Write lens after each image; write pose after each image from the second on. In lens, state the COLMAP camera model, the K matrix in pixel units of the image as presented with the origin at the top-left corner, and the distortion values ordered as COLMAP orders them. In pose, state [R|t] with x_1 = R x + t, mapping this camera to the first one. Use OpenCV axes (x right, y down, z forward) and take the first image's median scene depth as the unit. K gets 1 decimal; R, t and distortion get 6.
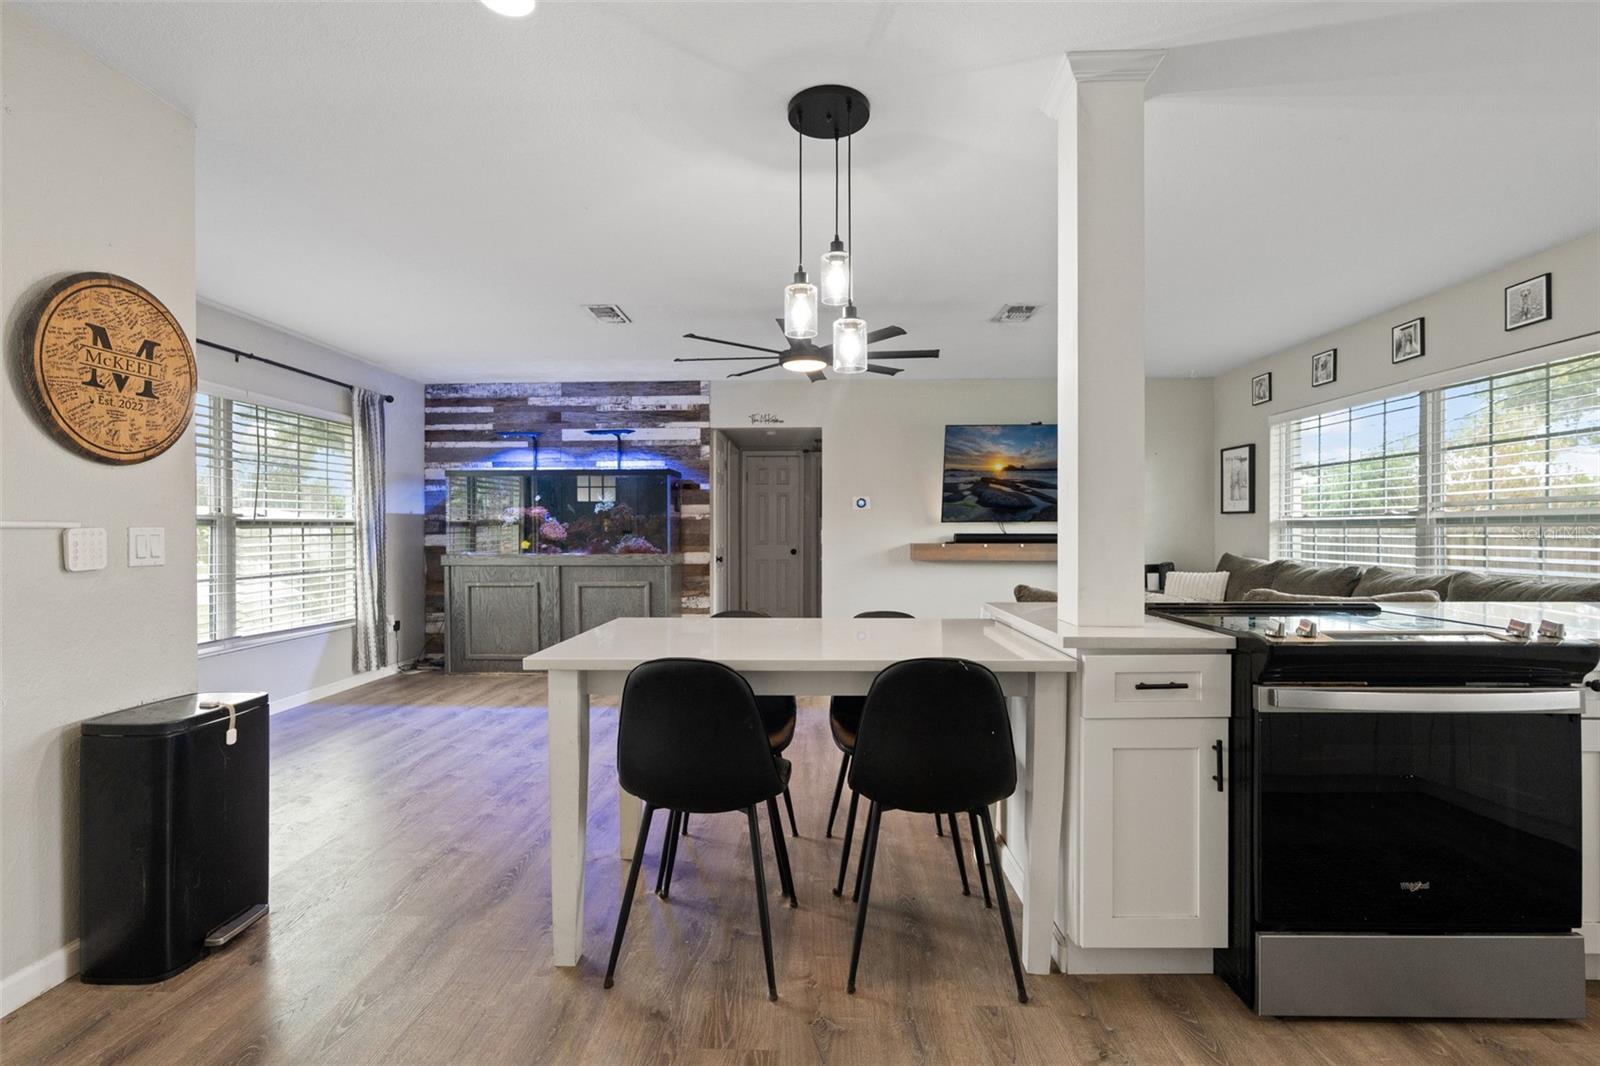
lens RADIAL K [[756.3, 0, 792.3], [0, 756.3, 534.5], [0, 0, 1]] dist [-0.000165, 0.002525]
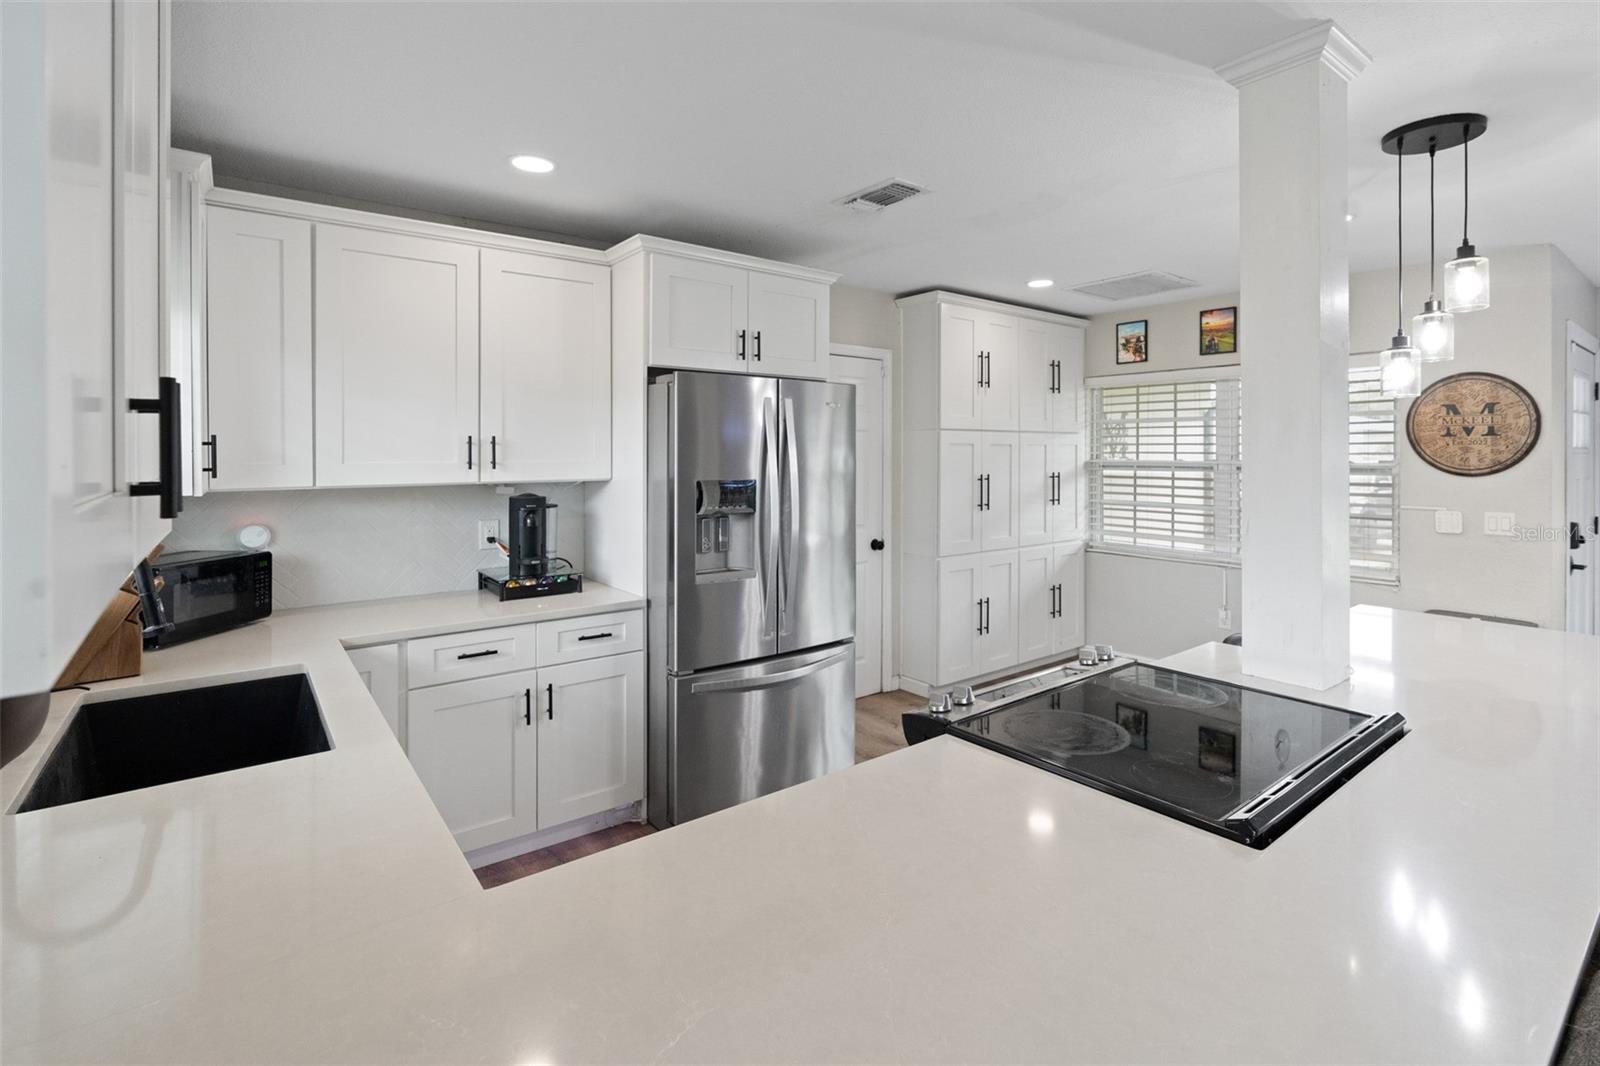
lens RADIAL K [[756.3, 0, 818.7], [0, 756.3, 456.1], [0, 0, 1]] dist [-0.000165, 0.002525]
pose [[-0.754135, 0.002337, -0.656715, 1.389399], [-0.002232, 0.999979, 0.006122, -0.140980], [0.656716, 0.006083, -0.754114, 1.276068]]
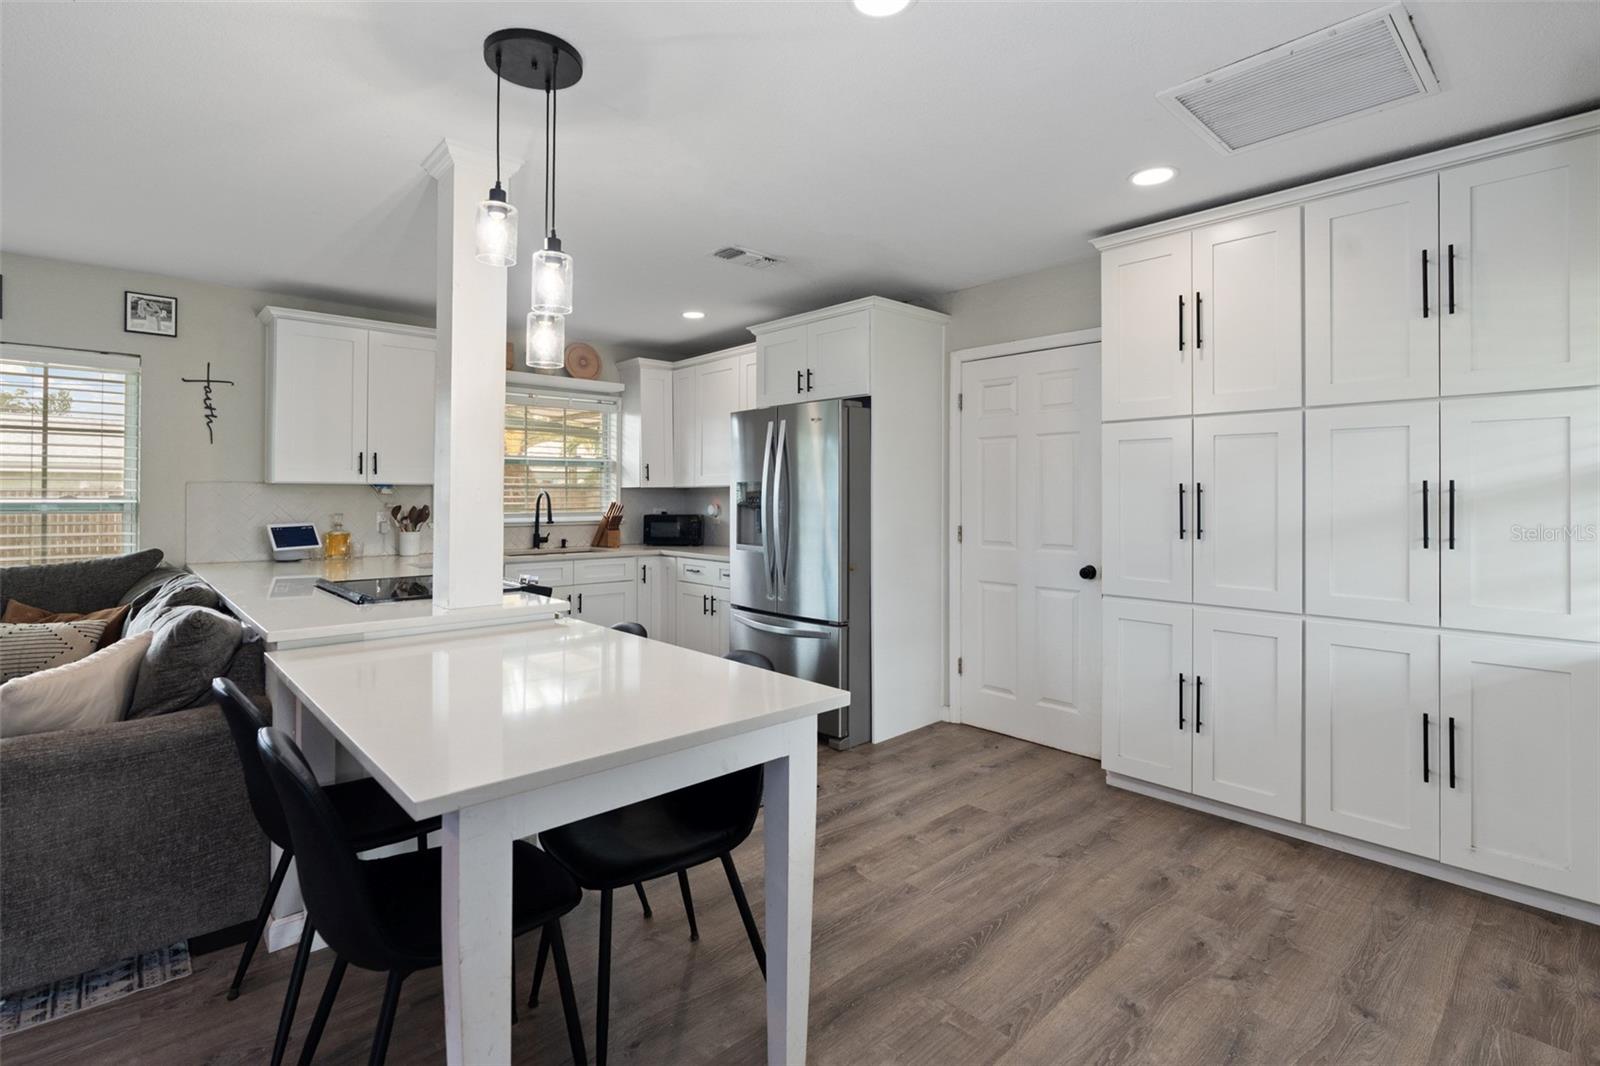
lens RADIAL K [[756.3, 0, 801.2], [0, 756.3, 494.1], [0, 0, 1]] dist [-0.000165, 0.002525]
pose [[-0.711980, 0.000743, 0.702199, -0.819911], [0.000737, 1.000000, -0.000311, -0.058463], [-0.702199, 0.000296, -0.711980, 1.456679]]
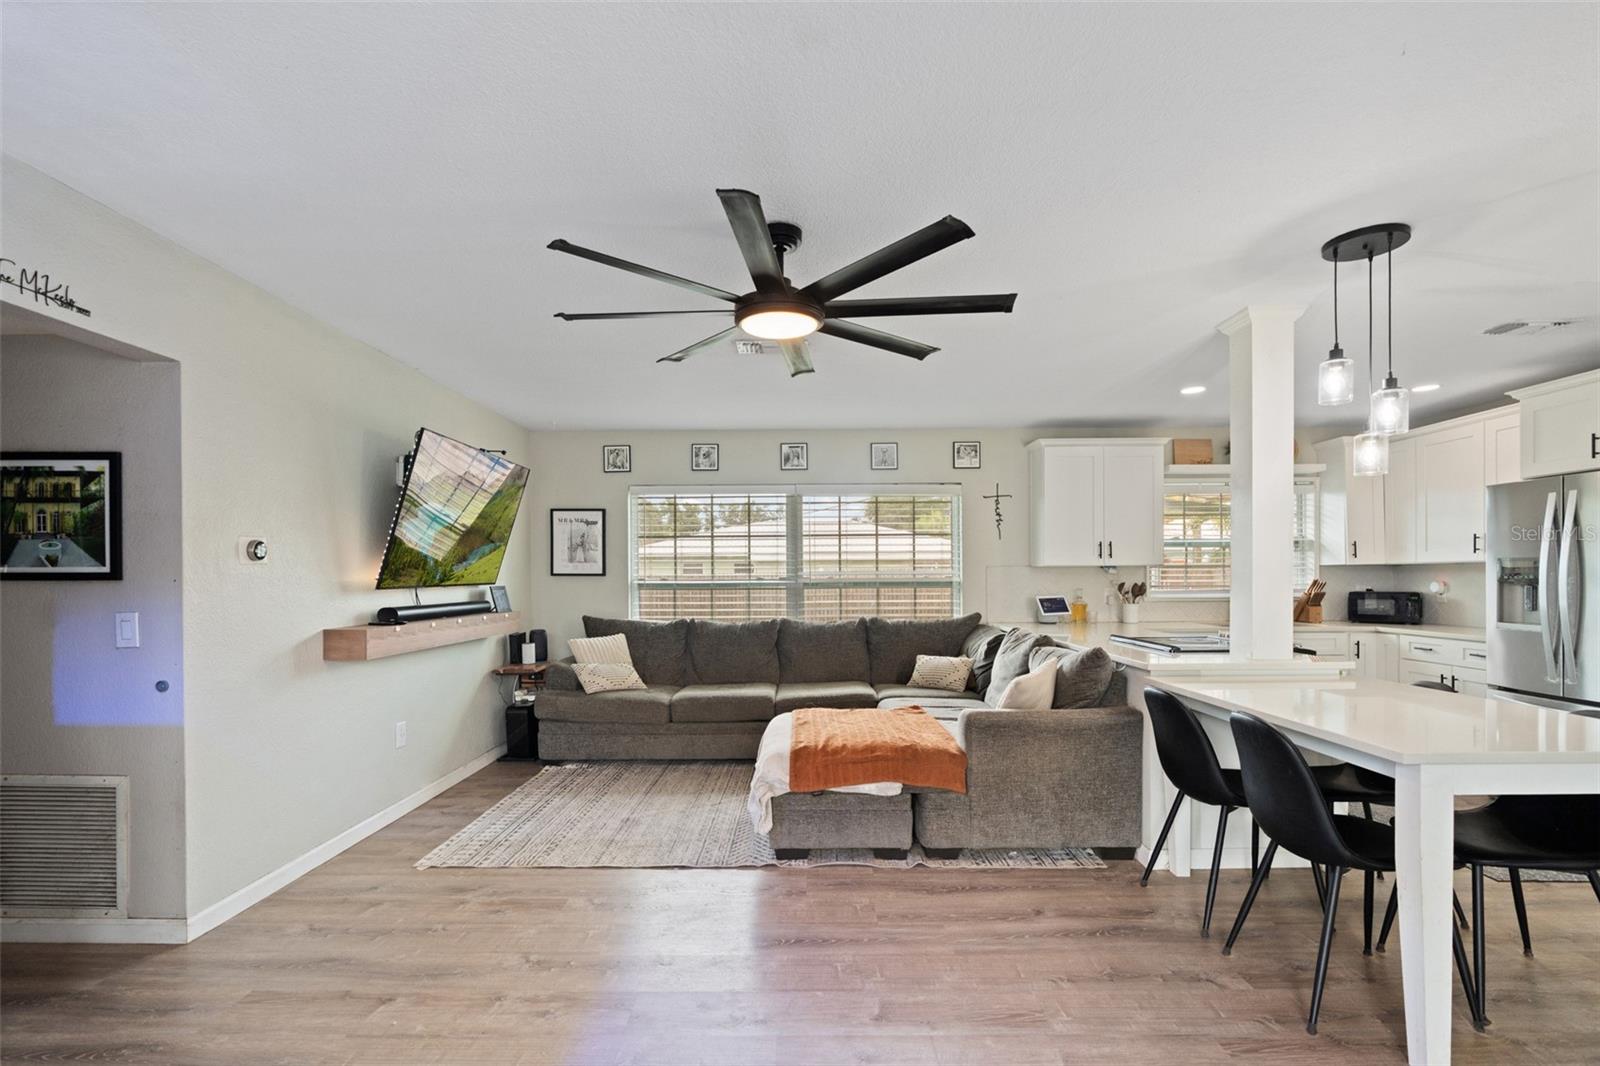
lens RADIAL K [[756.3, 0, 799.4], [0, 756.3, 582.3], [0, 0, 1]] dist [-0.000165, 0.002525]
pose [[-0.052515, -0.007542, 0.998592, -1.118813], [0.011405, 0.999902, 0.008151, -0.063445], [-0.998555, 0.011817, -0.052423, 2.015554]]
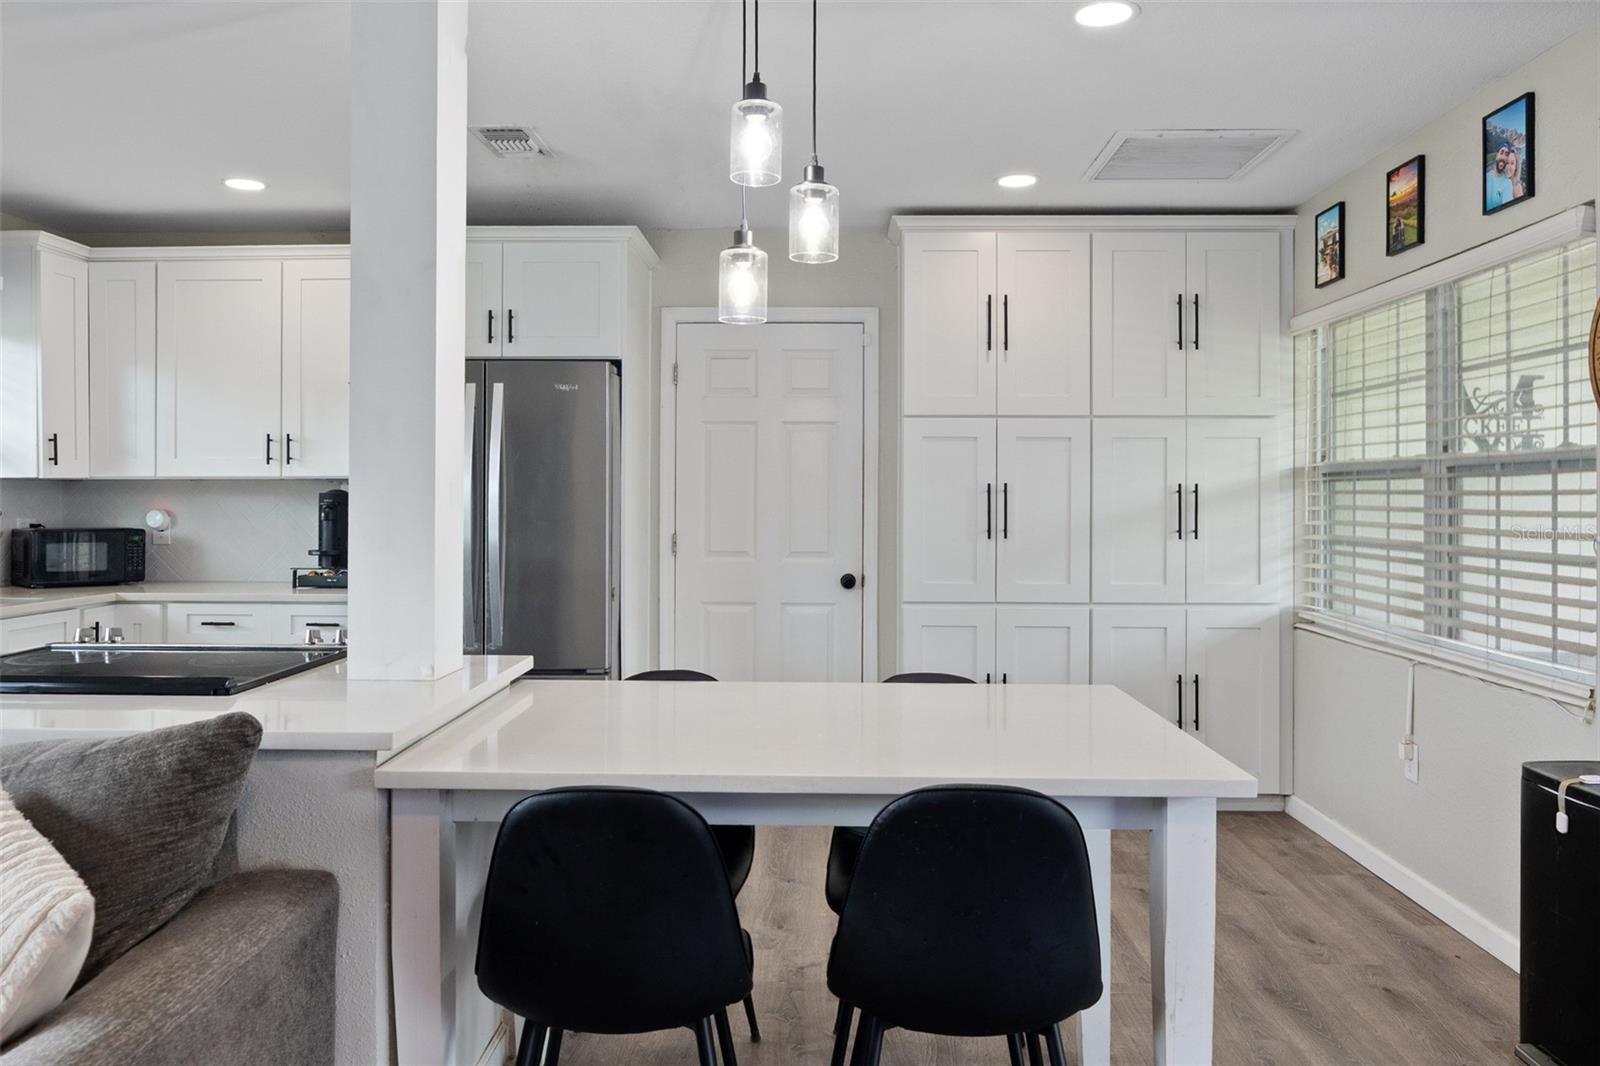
lens RADIAL K [[1164.8, 0, 791.3], [0, 1164.8, 494.9], [0, 0, 1]] dist [-0.003952, 0.004844]
pose [[-0.999896, -0.003451, -0.014037, 0.048802], [-0.003478, 0.999992, 0.001904, -0.059477], [0.014030, 0.001953, -0.999900, 2.105229]]
